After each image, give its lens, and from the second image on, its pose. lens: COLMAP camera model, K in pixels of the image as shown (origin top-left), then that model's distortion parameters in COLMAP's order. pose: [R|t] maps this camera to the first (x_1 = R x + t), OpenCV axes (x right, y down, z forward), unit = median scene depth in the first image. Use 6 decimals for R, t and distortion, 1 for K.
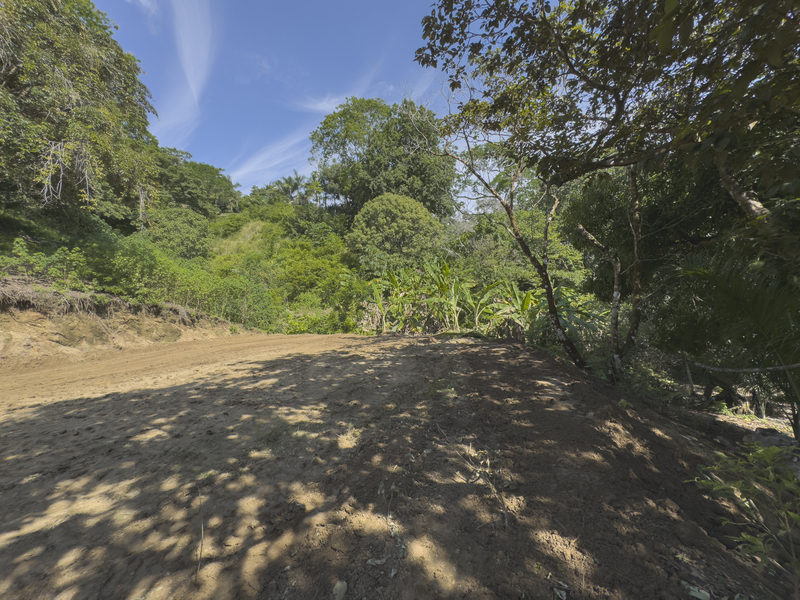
lens RADIAL K [[318.8, 0, 402.7], [0, 318.8, 301.3], [0, 0, 1]] dist [0.000506, 0.000443]
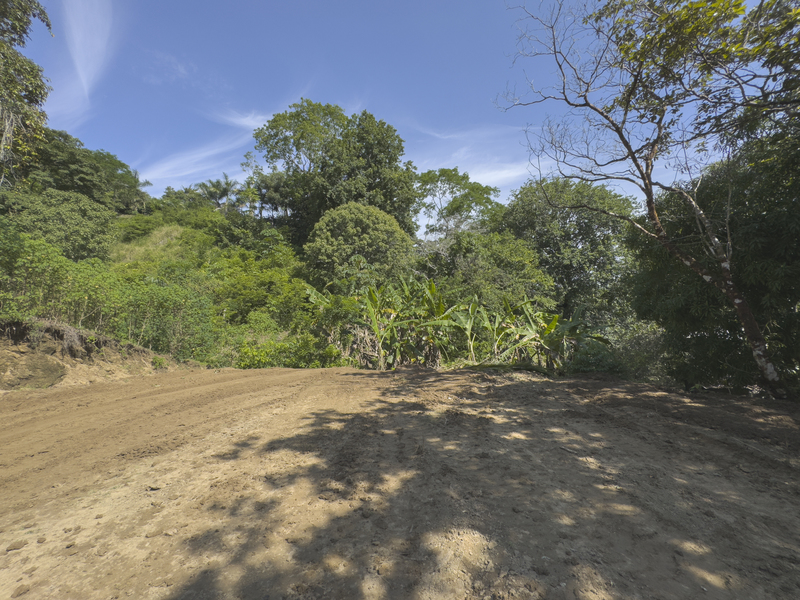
lens RADIAL K [[318.8, 0, 397.6], [0, 318.8, 298.3], [0, 0, 1]] dist [0.000506, 0.000443]
pose [[0.973325, 0.033952, 0.226906, -0.104994], [-0.012667, 0.995434, -0.094611, 0.006192], [-0.229082, 0.089213, 0.969310, 0.124111]]
